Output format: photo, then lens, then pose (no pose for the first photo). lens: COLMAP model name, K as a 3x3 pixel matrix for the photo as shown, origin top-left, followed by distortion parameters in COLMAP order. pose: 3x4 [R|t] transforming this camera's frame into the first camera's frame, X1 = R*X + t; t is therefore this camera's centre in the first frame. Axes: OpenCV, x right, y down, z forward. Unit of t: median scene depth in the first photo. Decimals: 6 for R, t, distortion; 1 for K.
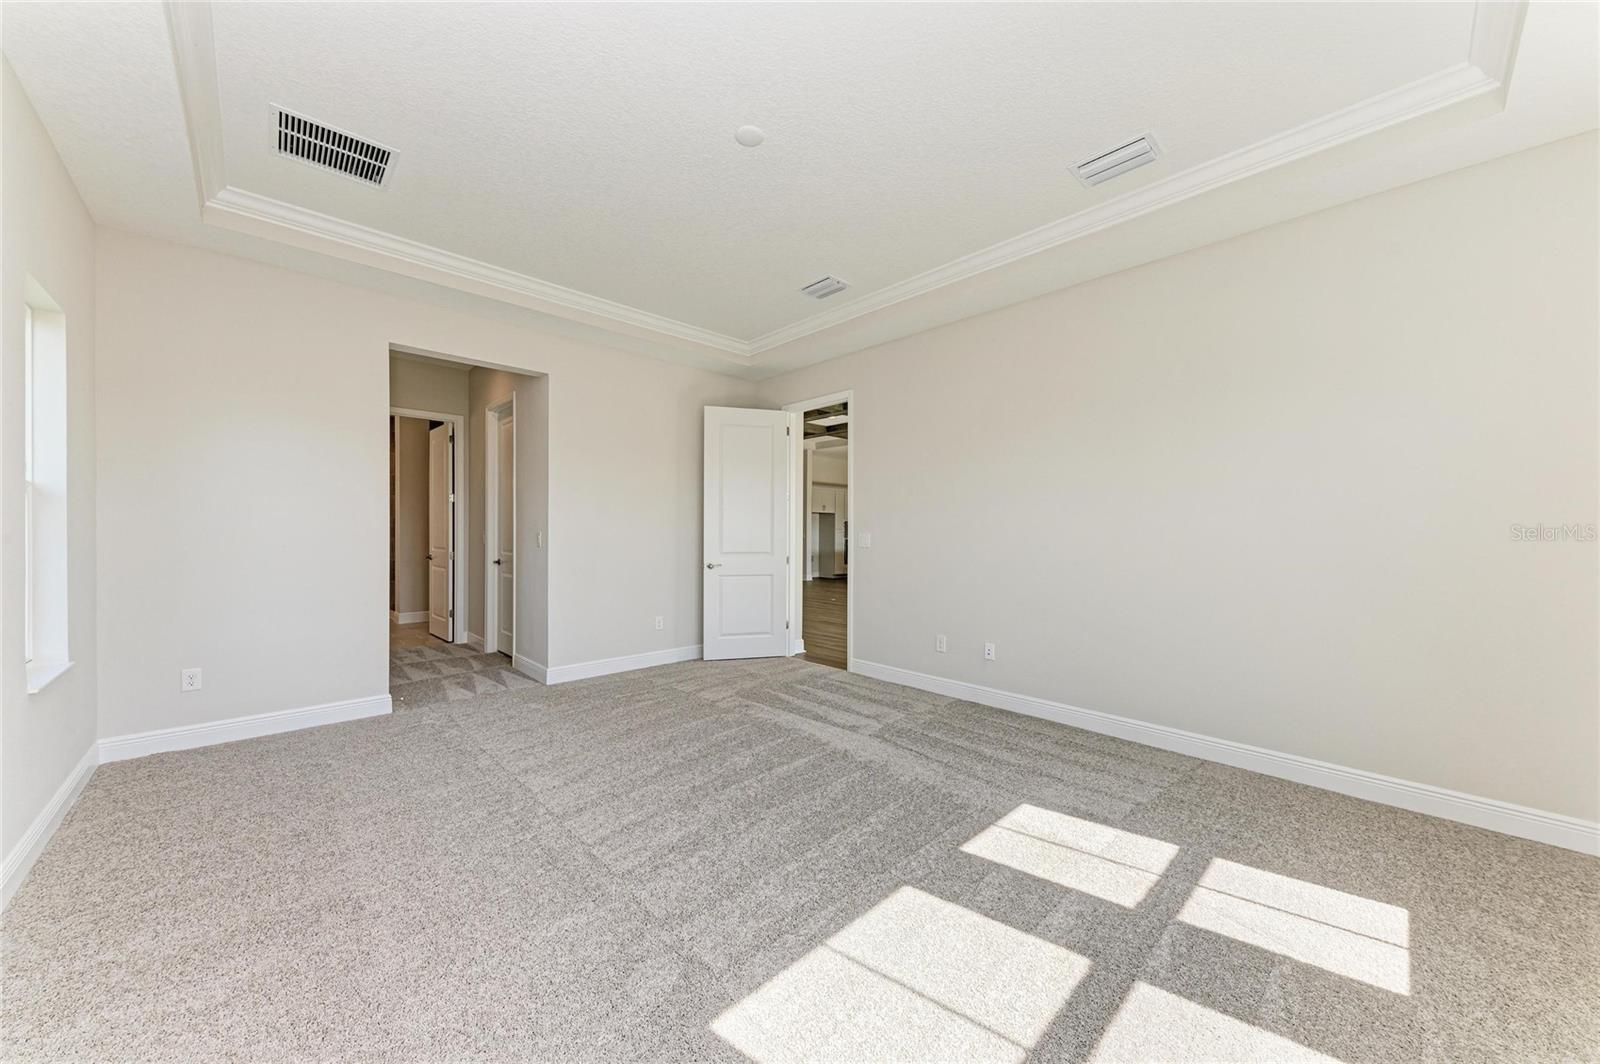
lens RADIAL K [[563.8, 0, 804.8], [0, 563.8, 533.5], [0, 0, 1]] dist [0.013165, -0.000113]
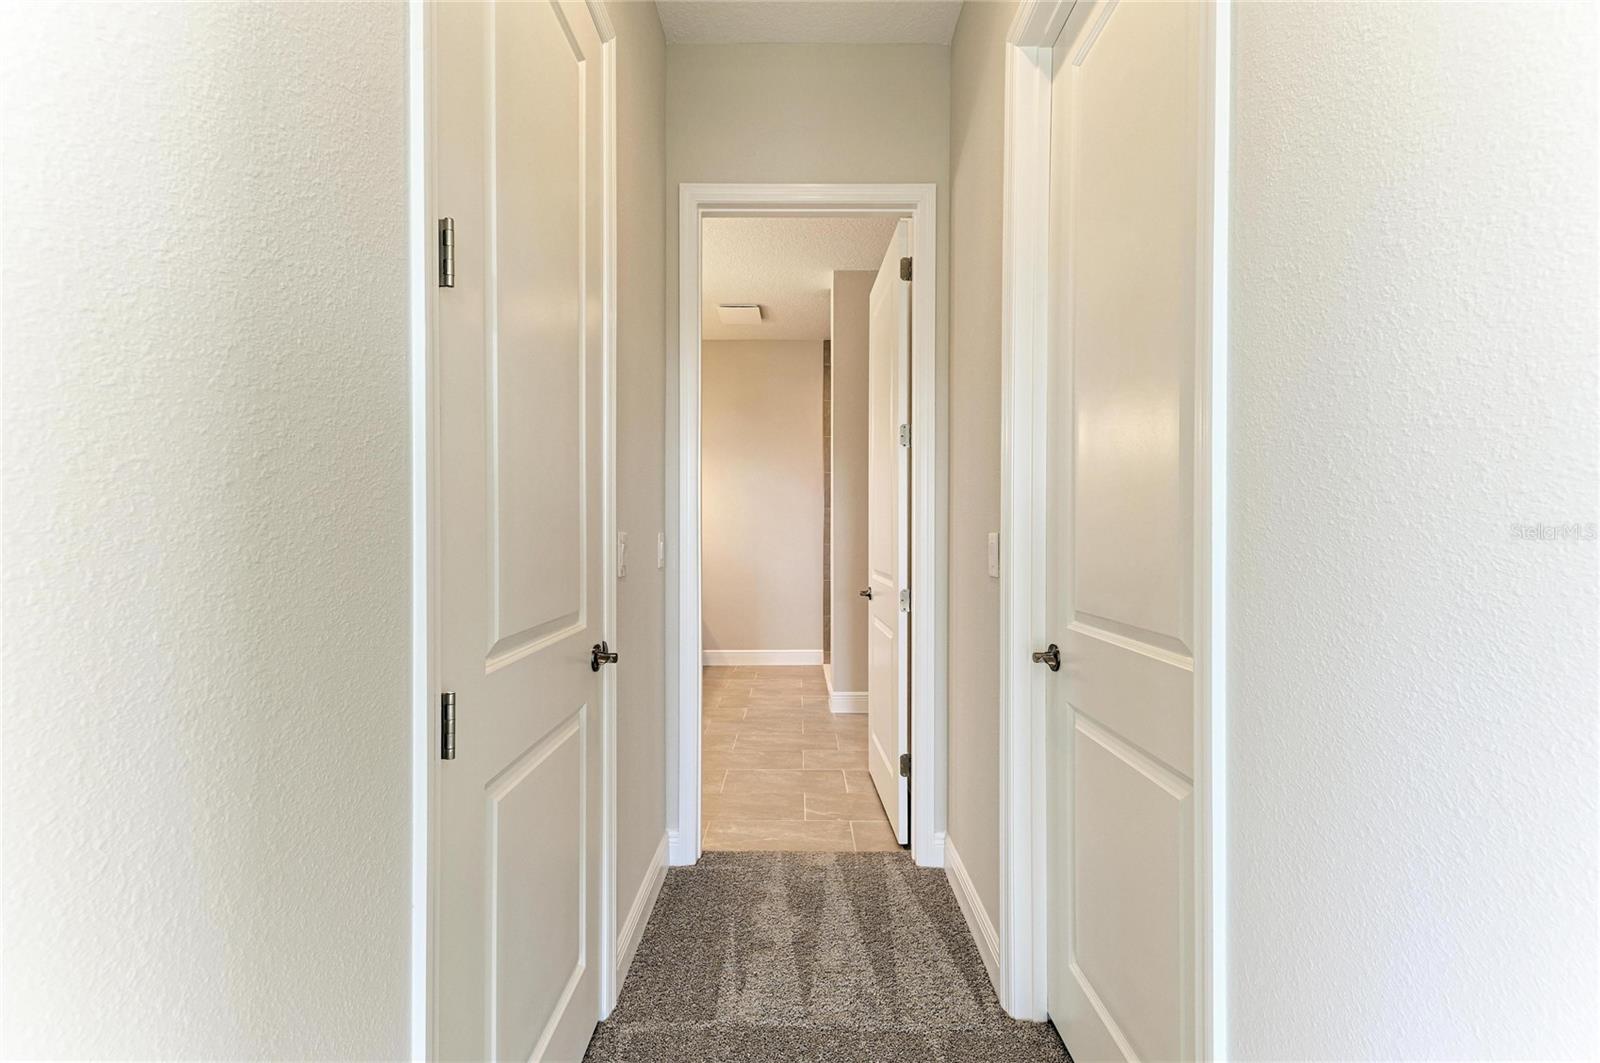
lens RADIAL K [[658.2, 0, 804.6], [0, 658.2, 539.9], [0, 0, 1]] dist [0.009910, 0.000020]
pose [[0.730379, 0.002072, -0.683039, -0.388470], [-0.002704, 0.999996, 0.000143, 0.000684], [0.683036, 0.001742, 0.730382, 0.657882]]
